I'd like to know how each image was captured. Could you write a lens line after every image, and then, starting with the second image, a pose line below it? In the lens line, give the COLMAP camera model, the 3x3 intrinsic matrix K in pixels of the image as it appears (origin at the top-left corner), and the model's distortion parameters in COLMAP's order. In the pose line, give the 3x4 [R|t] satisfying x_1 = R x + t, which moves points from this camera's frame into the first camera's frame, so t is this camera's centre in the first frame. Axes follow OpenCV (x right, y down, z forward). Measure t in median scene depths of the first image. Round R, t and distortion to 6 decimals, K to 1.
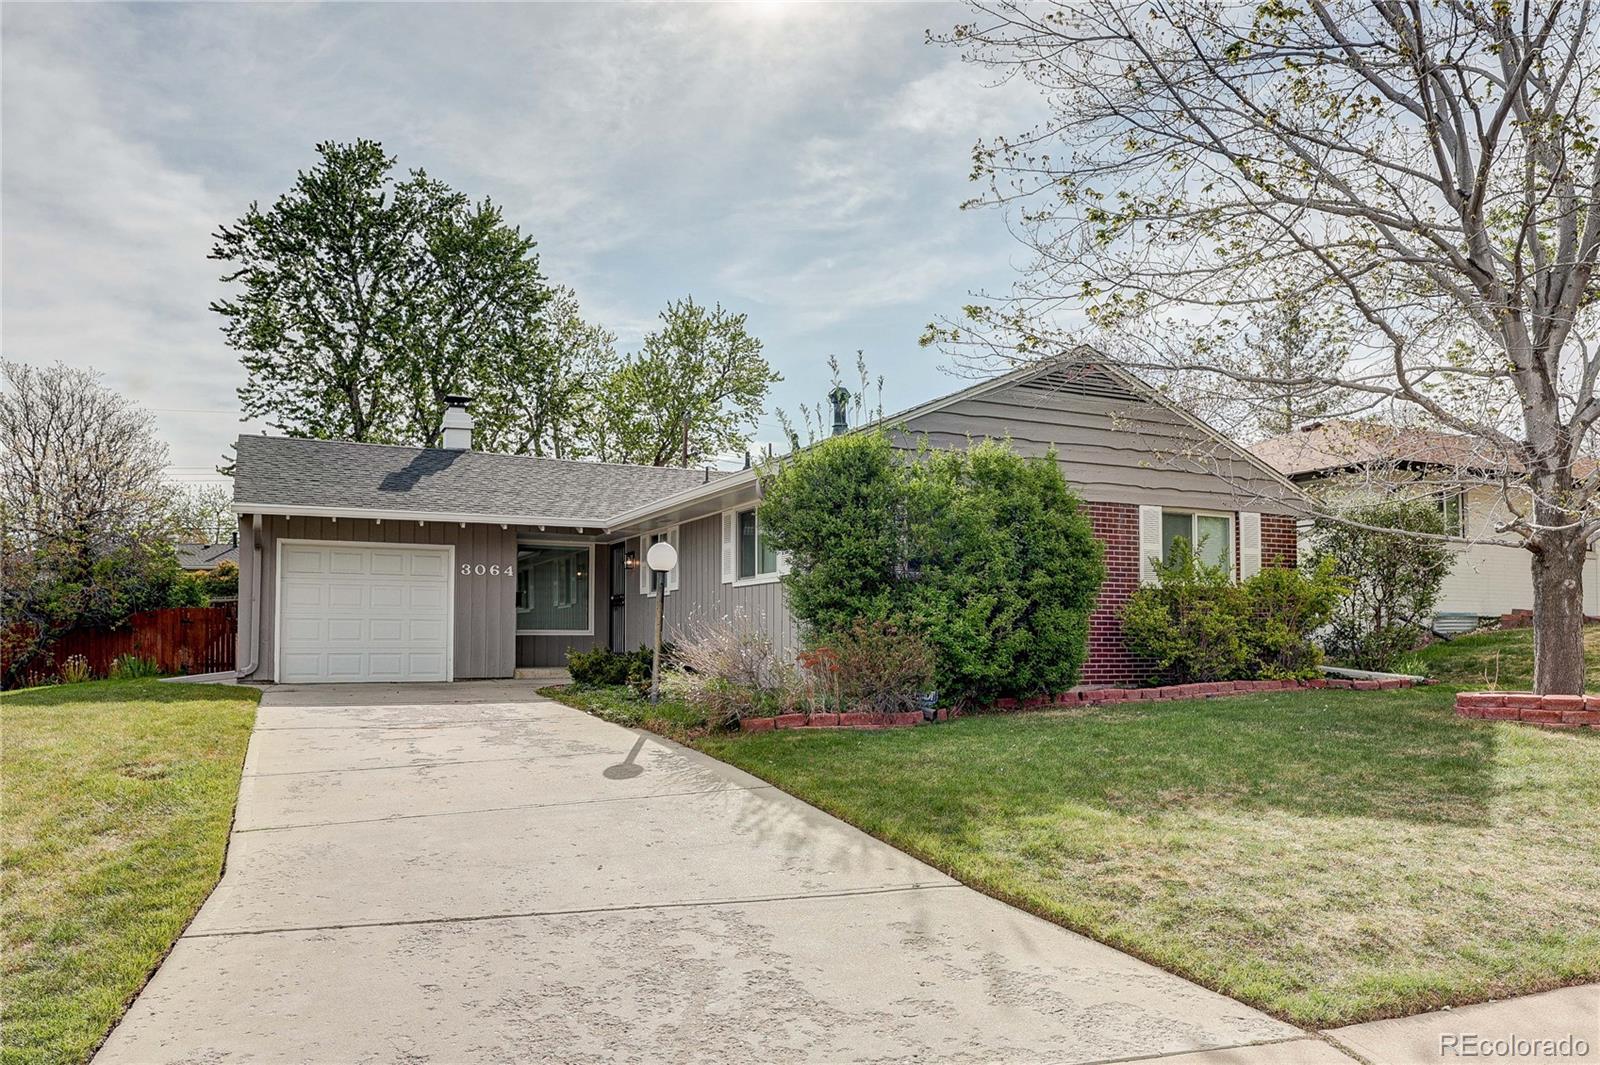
lens RADIAL K [[1142.3, 0, 800.0], [0, 1142.3, 532.5], [0, 0, 1]] dist [0.113061, 0.000502]
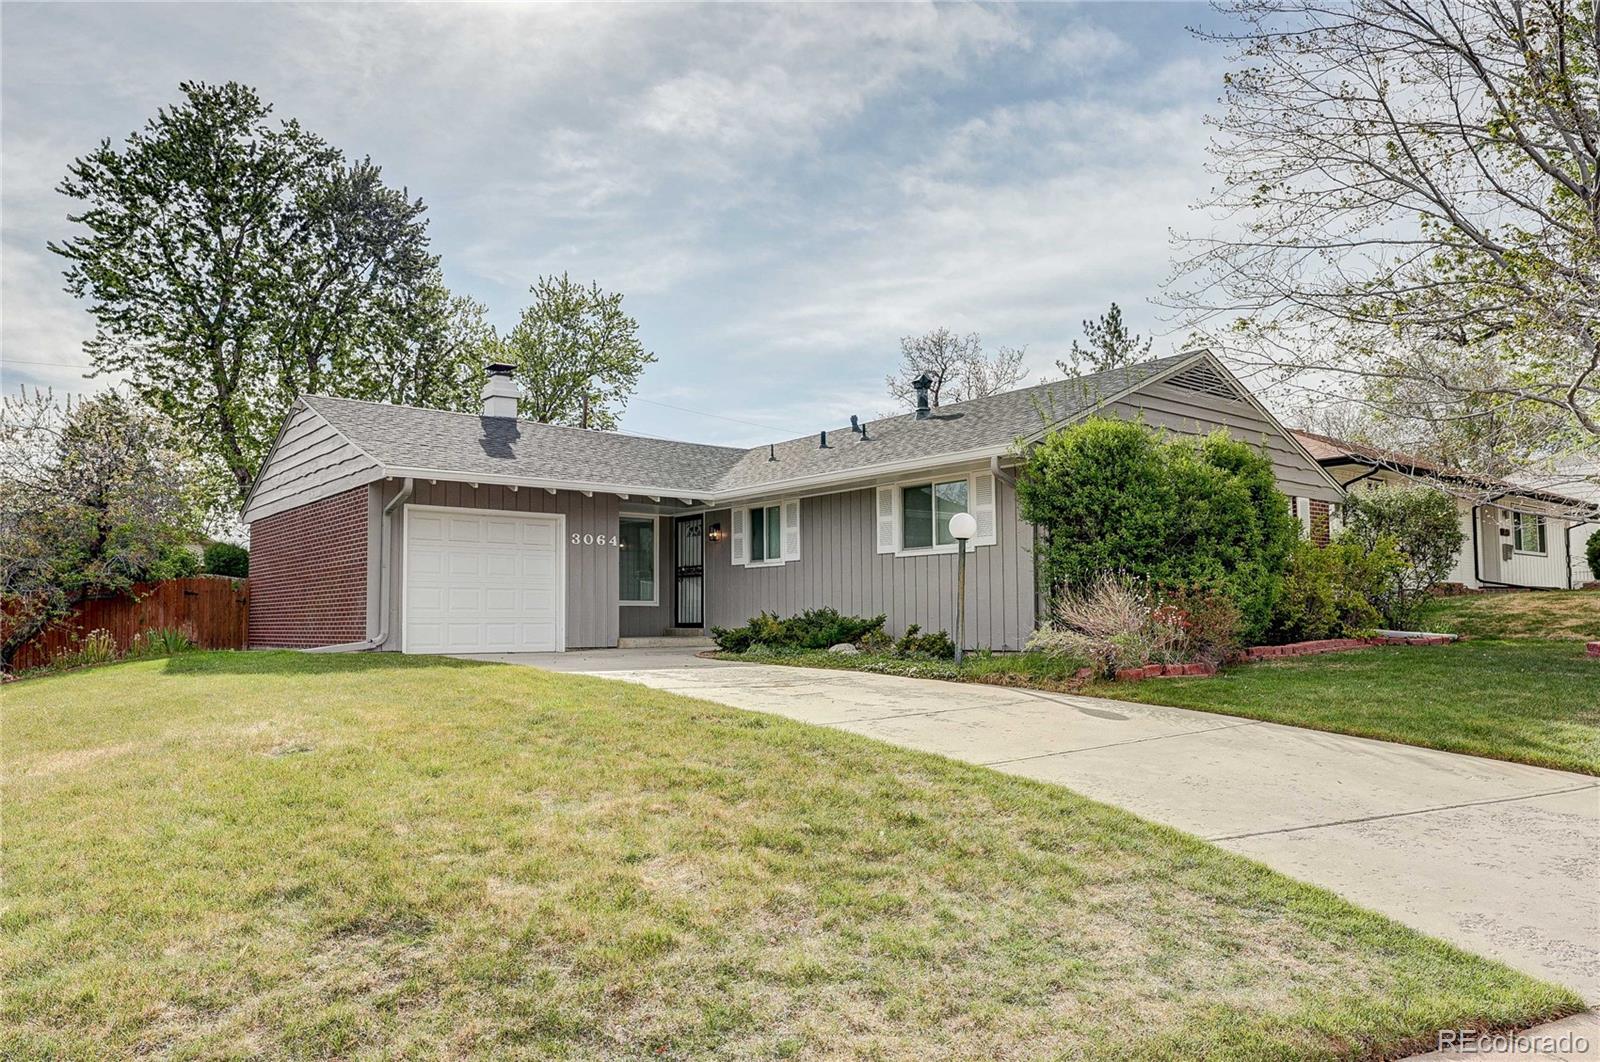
lens RADIAL K [[1071.1, 0, 800.0], [0, 1071.1, 531.0], [0, 0, 1]] dist [0.076869, 0.003238]
pose [[0.972750, 0.009375, 0.231669, -0.131837], [-0.013569, 0.999772, 0.016516, 0.003243], [-0.231461, -0.019210, 0.972655, 0.028488]]
